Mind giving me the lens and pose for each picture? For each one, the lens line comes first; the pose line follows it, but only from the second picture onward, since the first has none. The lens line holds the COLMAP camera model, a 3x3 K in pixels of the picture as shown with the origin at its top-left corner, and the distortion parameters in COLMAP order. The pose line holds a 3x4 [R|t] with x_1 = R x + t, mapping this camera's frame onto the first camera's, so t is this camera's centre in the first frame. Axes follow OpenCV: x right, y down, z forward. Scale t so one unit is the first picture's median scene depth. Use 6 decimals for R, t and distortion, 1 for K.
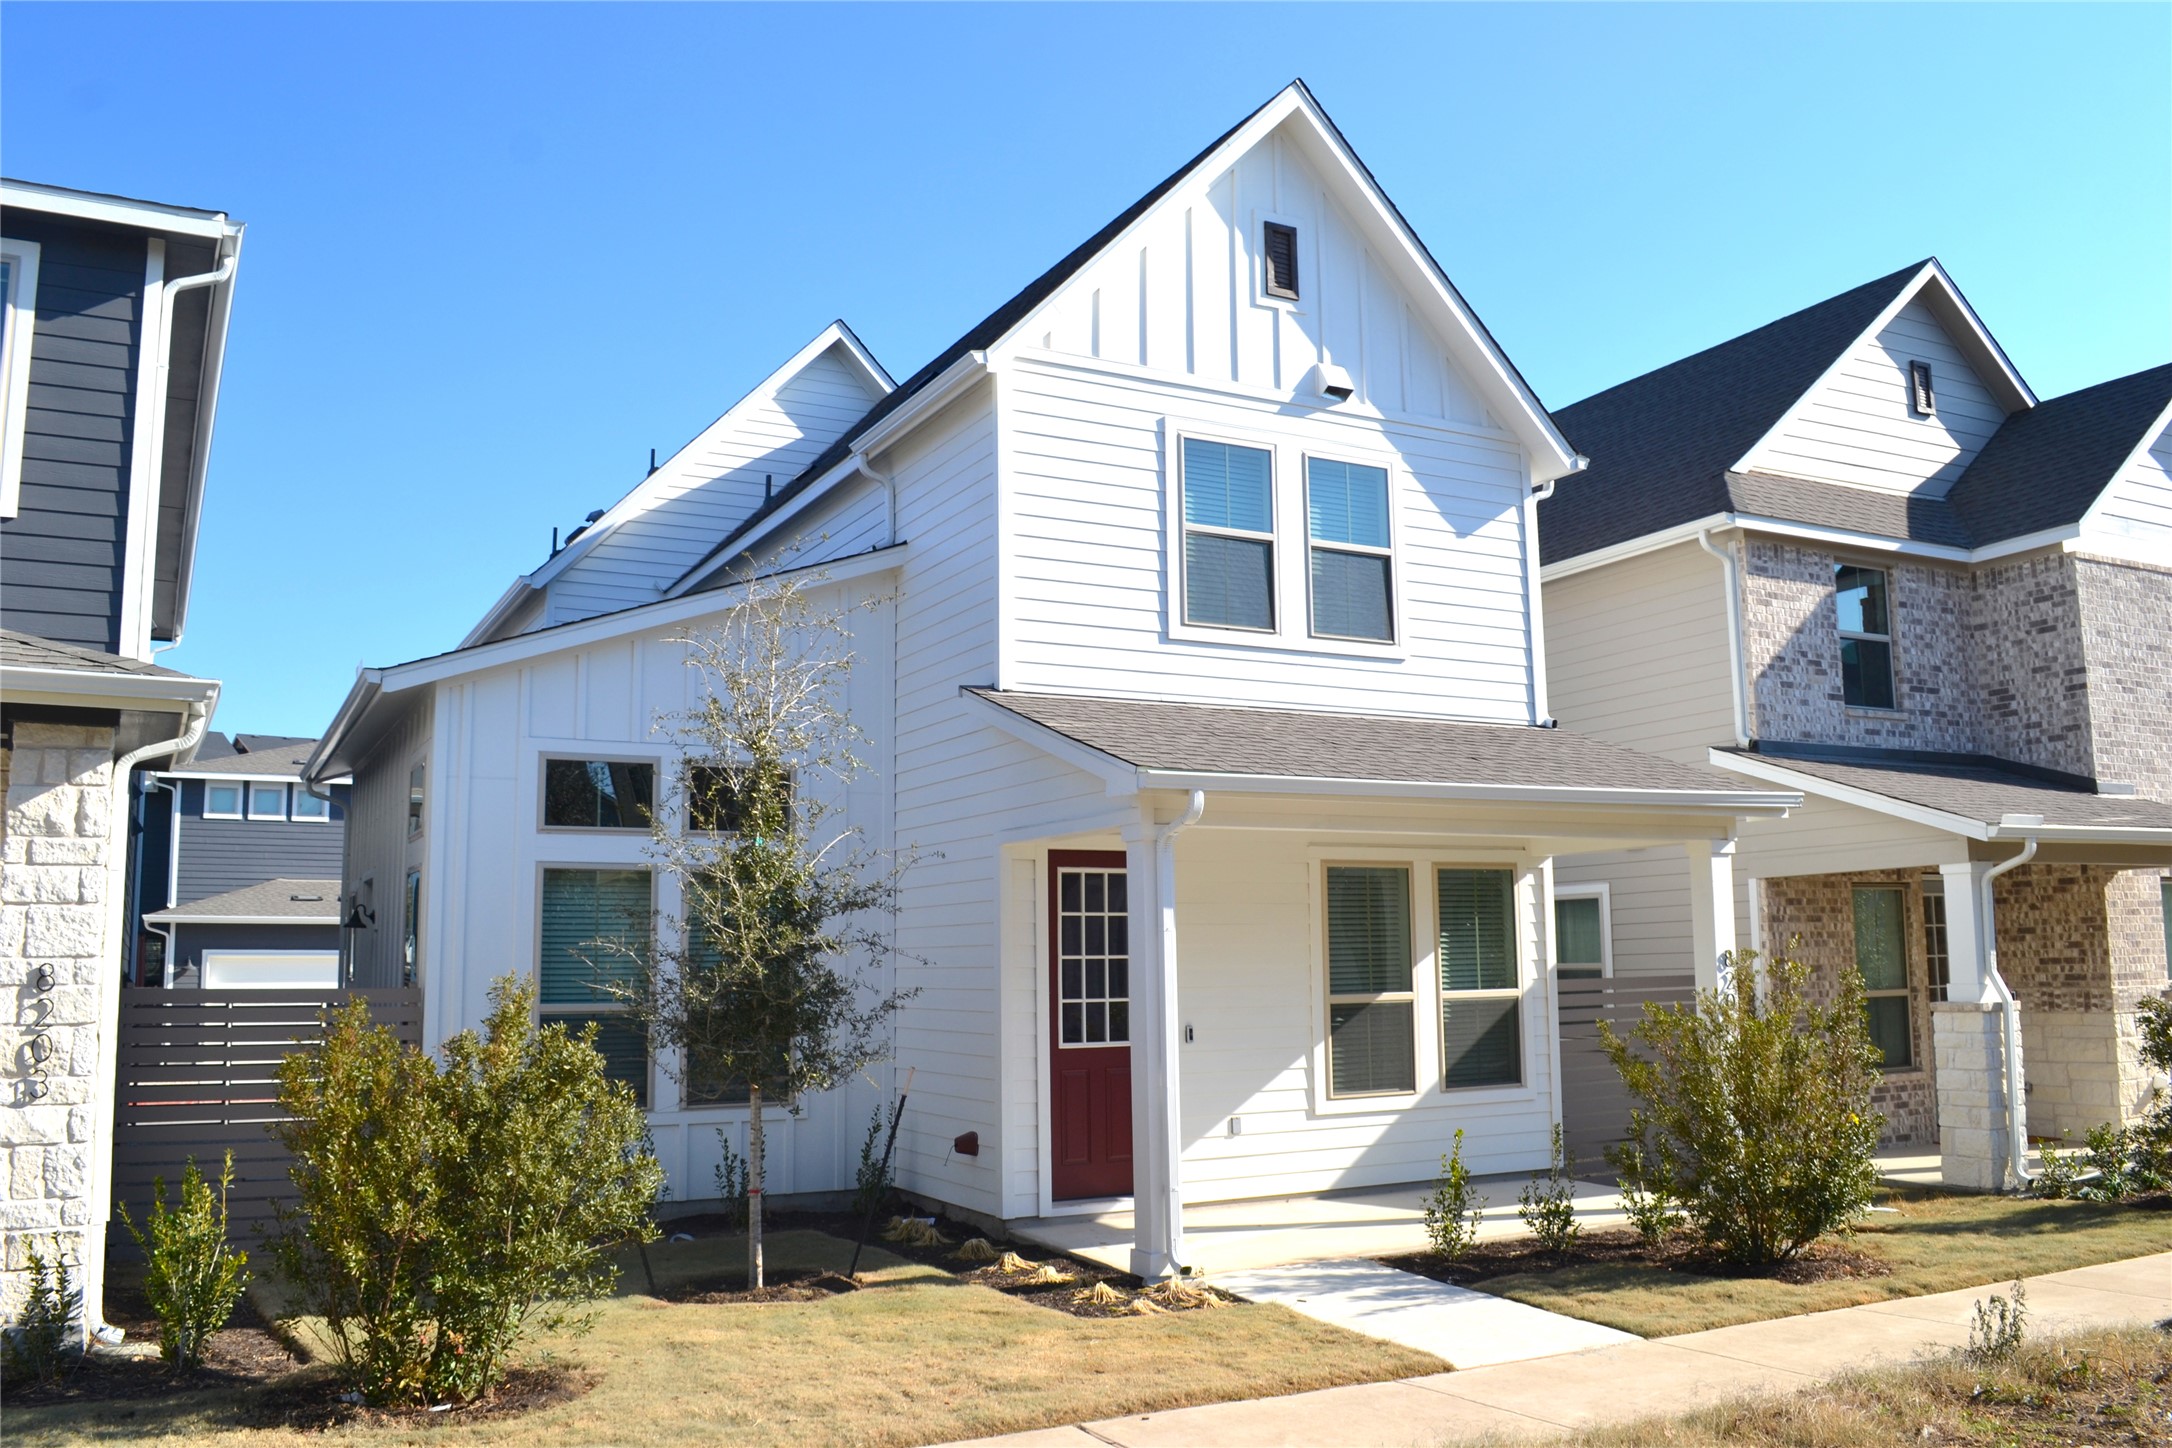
lens RADIAL K [[1753.7, 0, 1086.0], [0, 1753.7, 724.0], [0, 0, 1]] dist [-0.084753, 0.019759]
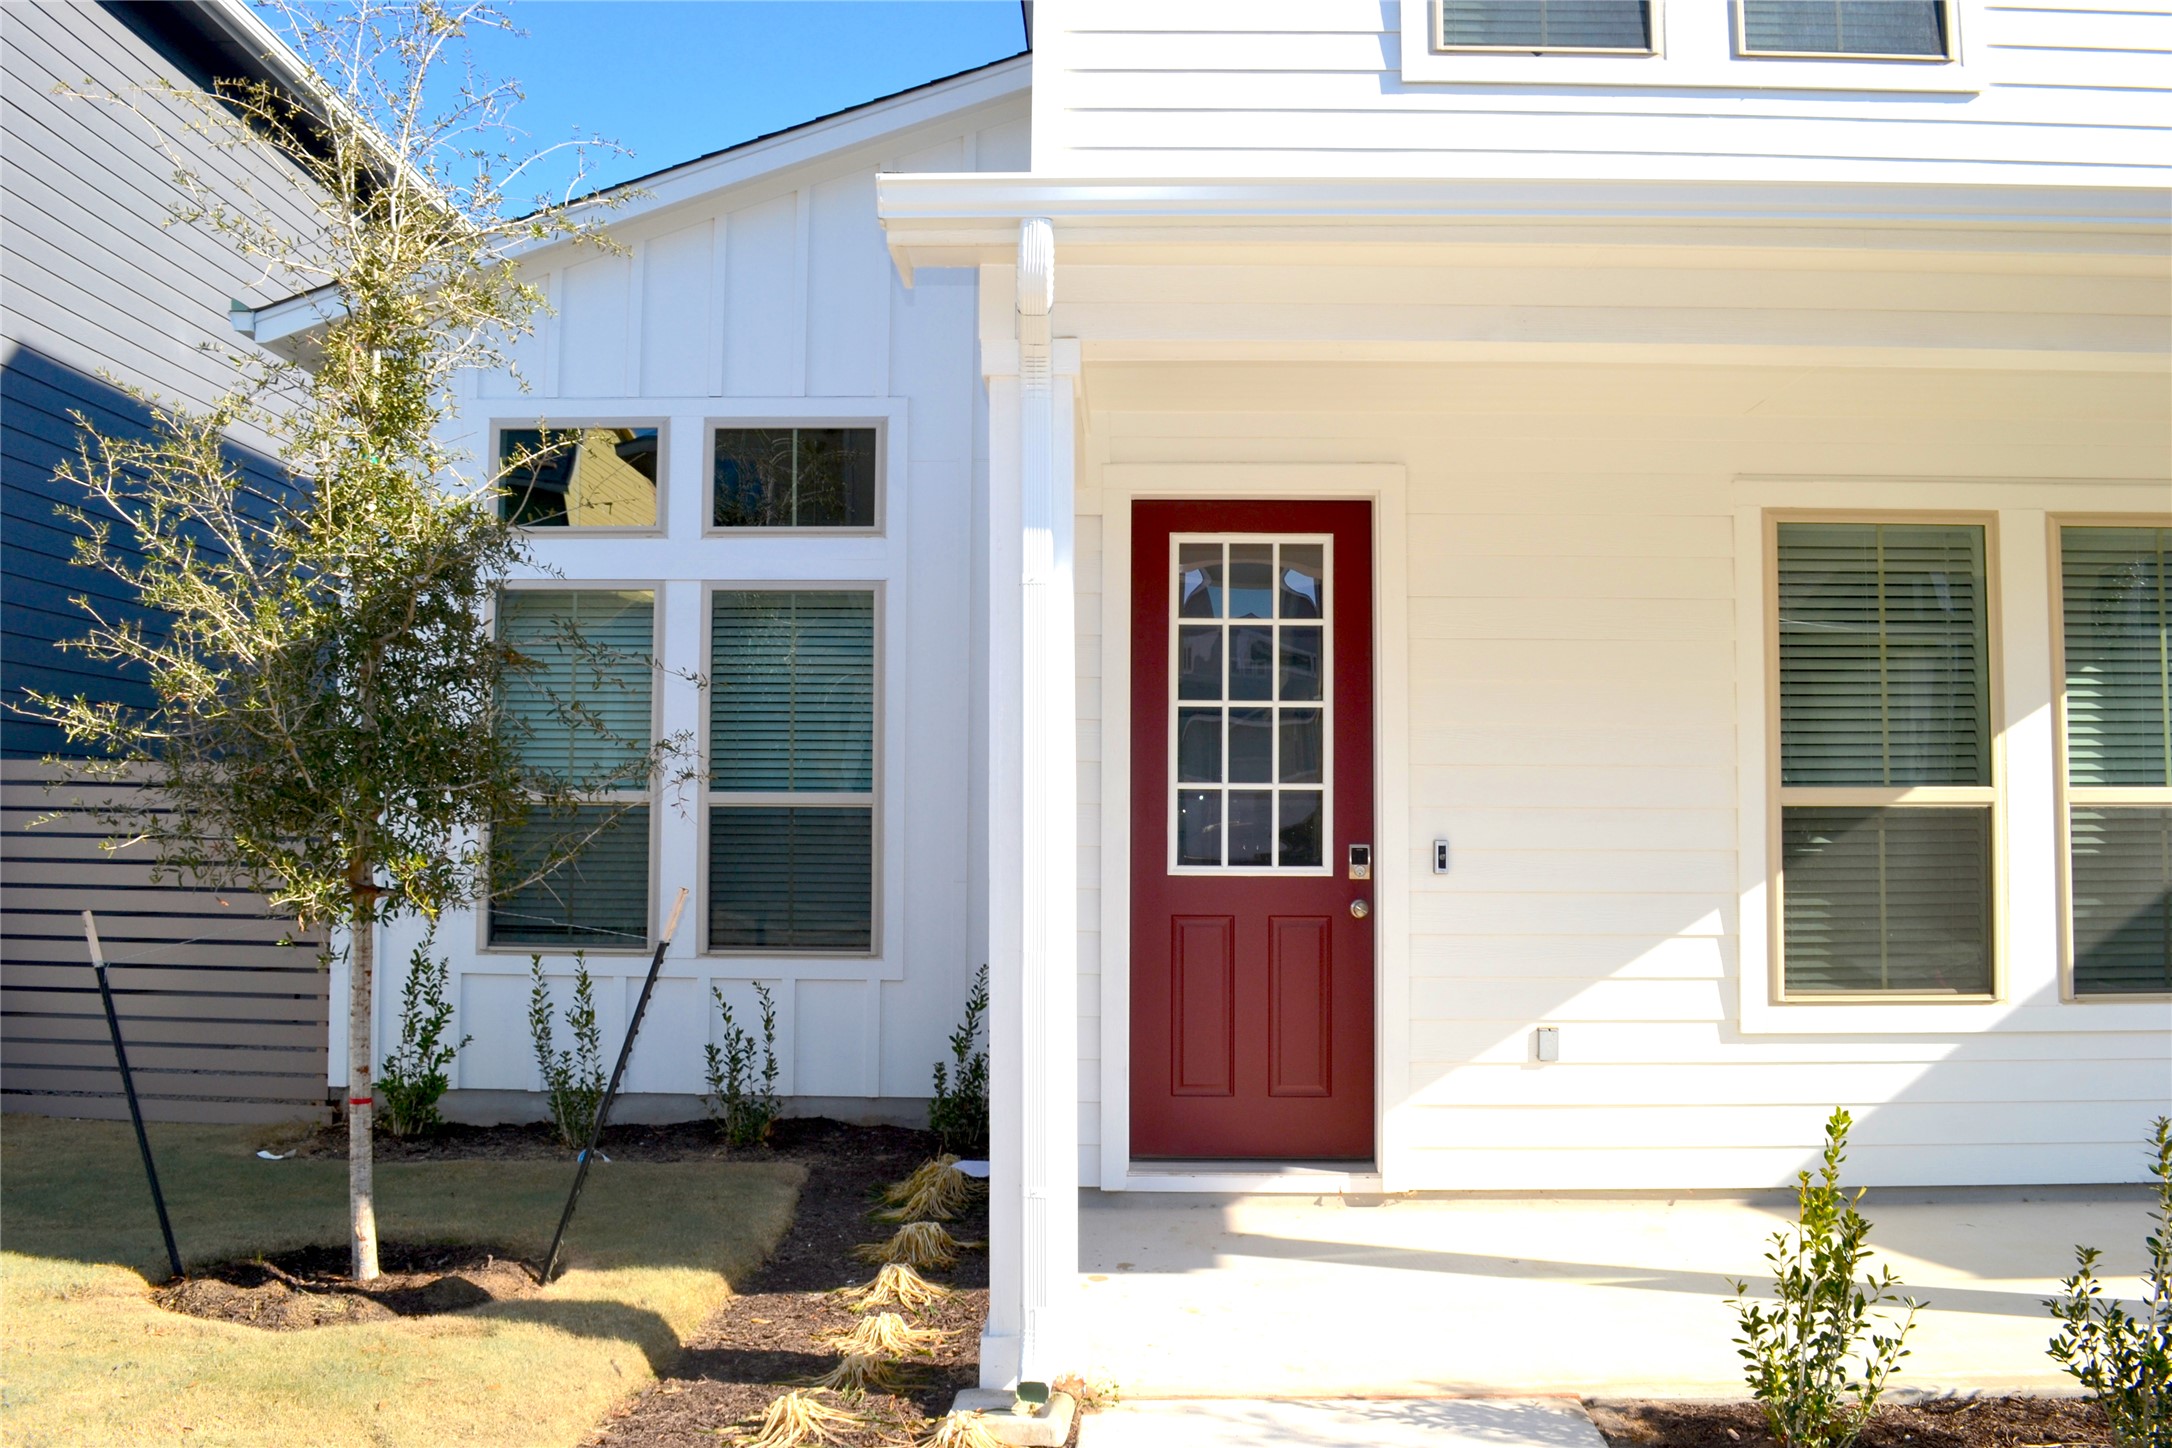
lens RADIAL K [[1753.7, 0, 1086.0], [0, 1753.7, 724.0], [0, 0, 1]] dist [-0.084753, 0.019759]
pose [[0.872248, -0.011242, -0.488935, 0.201124], [0.049248, 0.996673, 0.064939, 0.095291], [0.486578, -0.080722, 0.869900, 0.484002]]
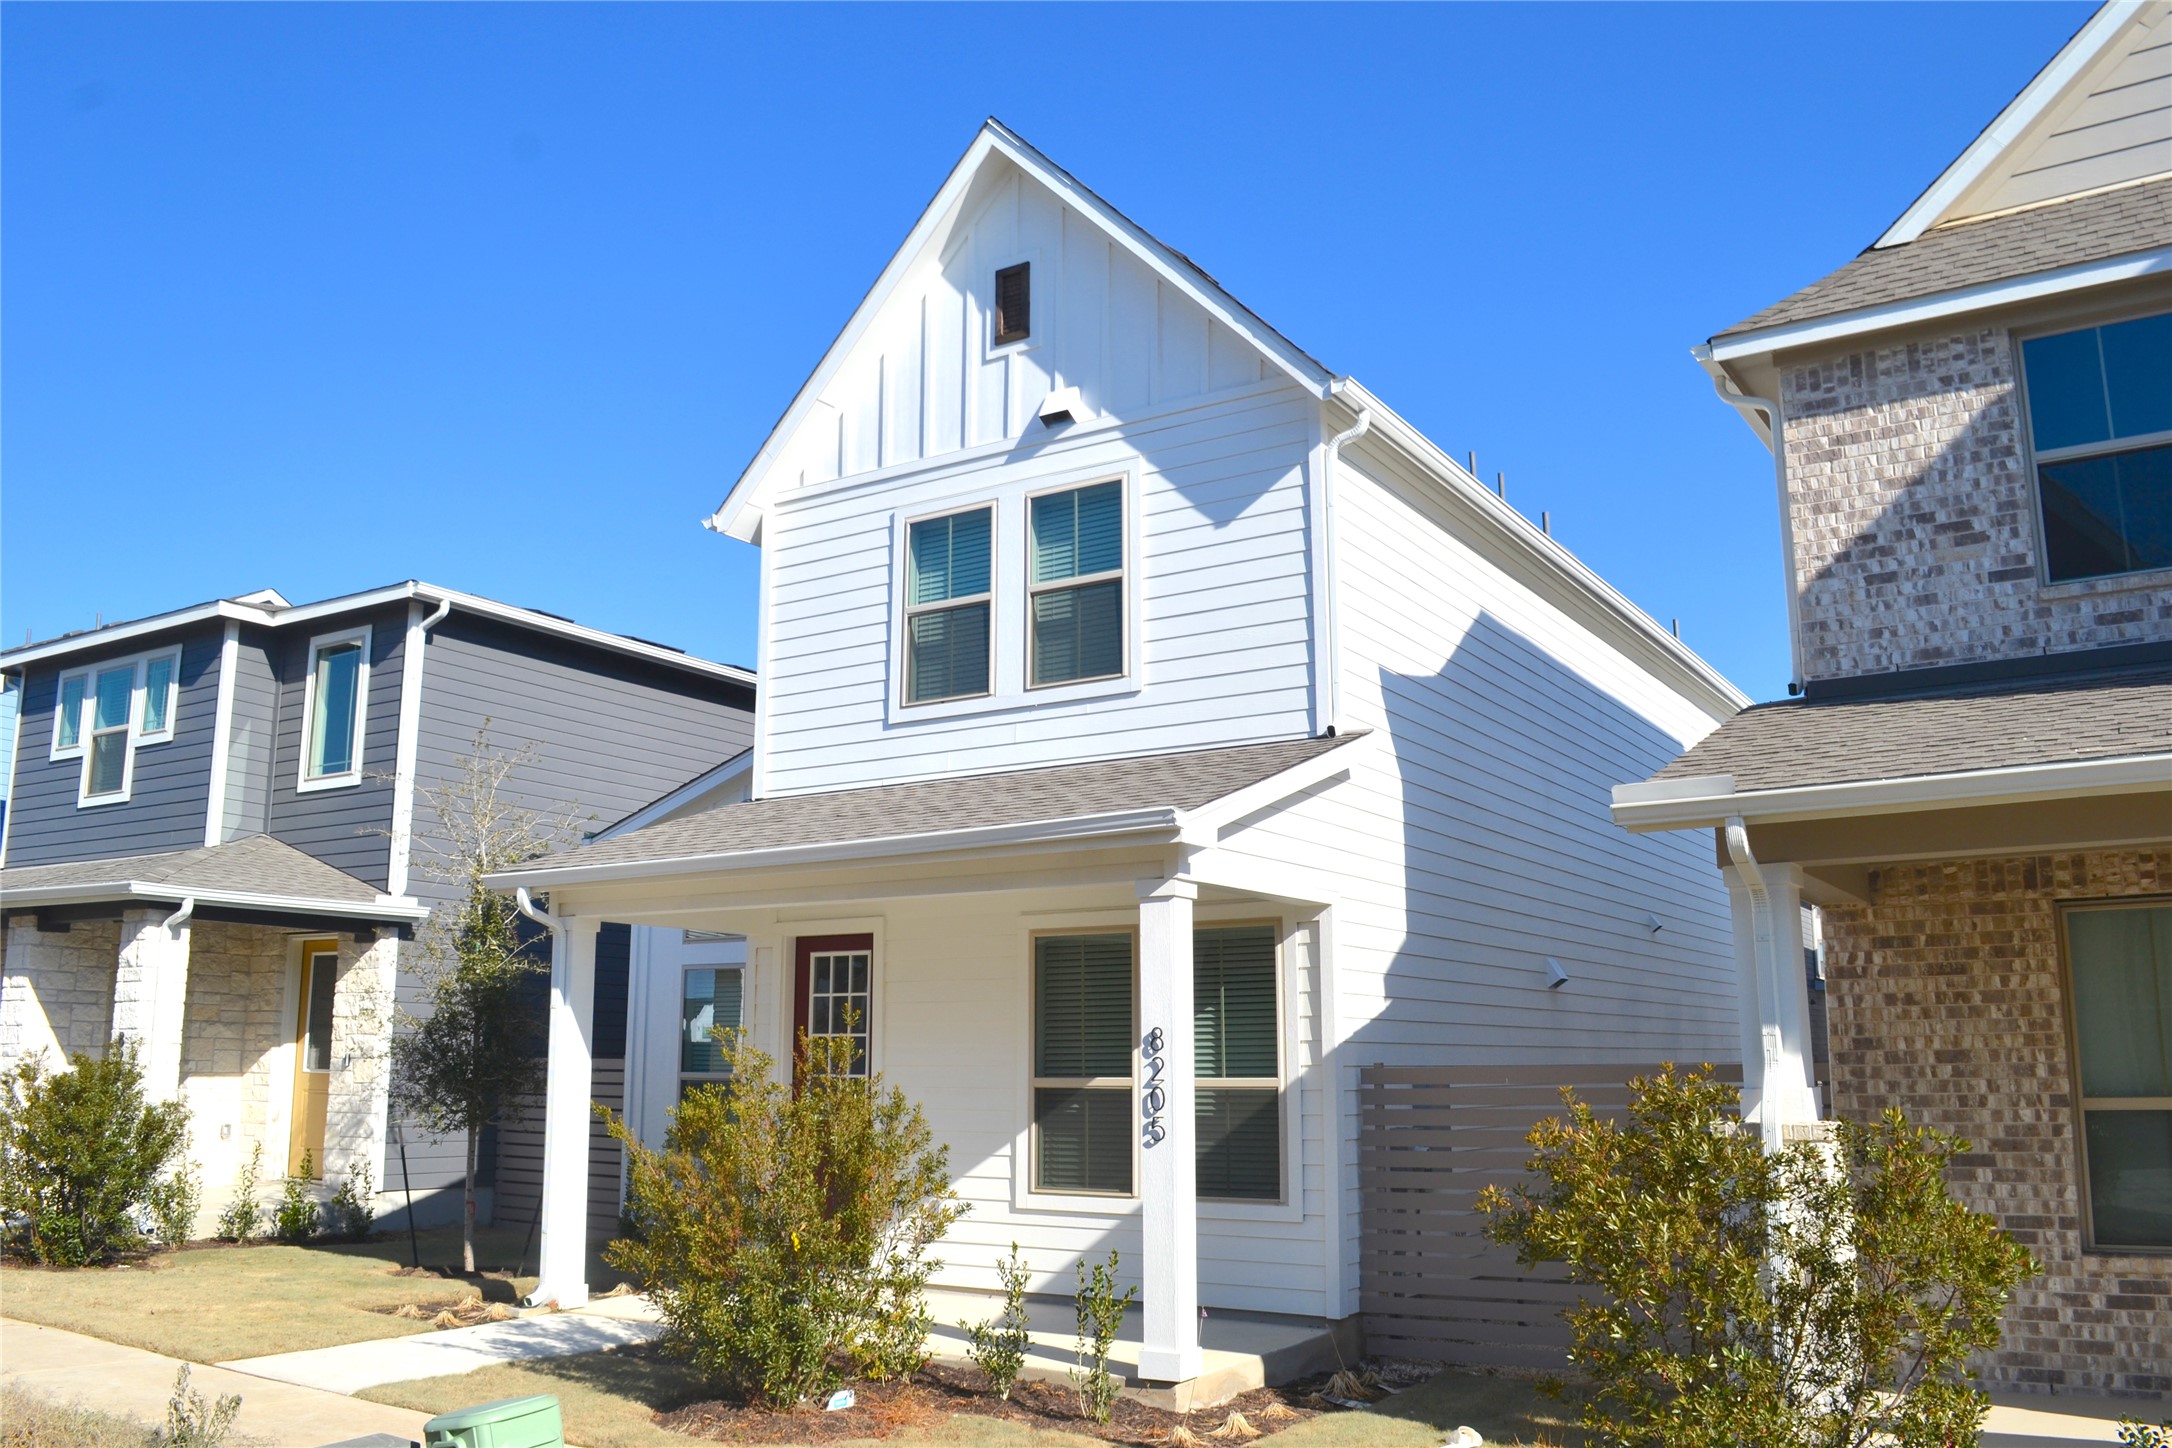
lens RADIAL K [[1753.7, 0, 1086.0], [0, 1753.7, 724.0], [0, 0, 1]] dist [-0.084753, 0.019759]
pose [[0.486582, -0.154608, -0.859846, 0.944960], [0.112555, 0.987108, -0.113797, 0.077743], [0.866354, -0.041408, 0.497710, 0.563742]]
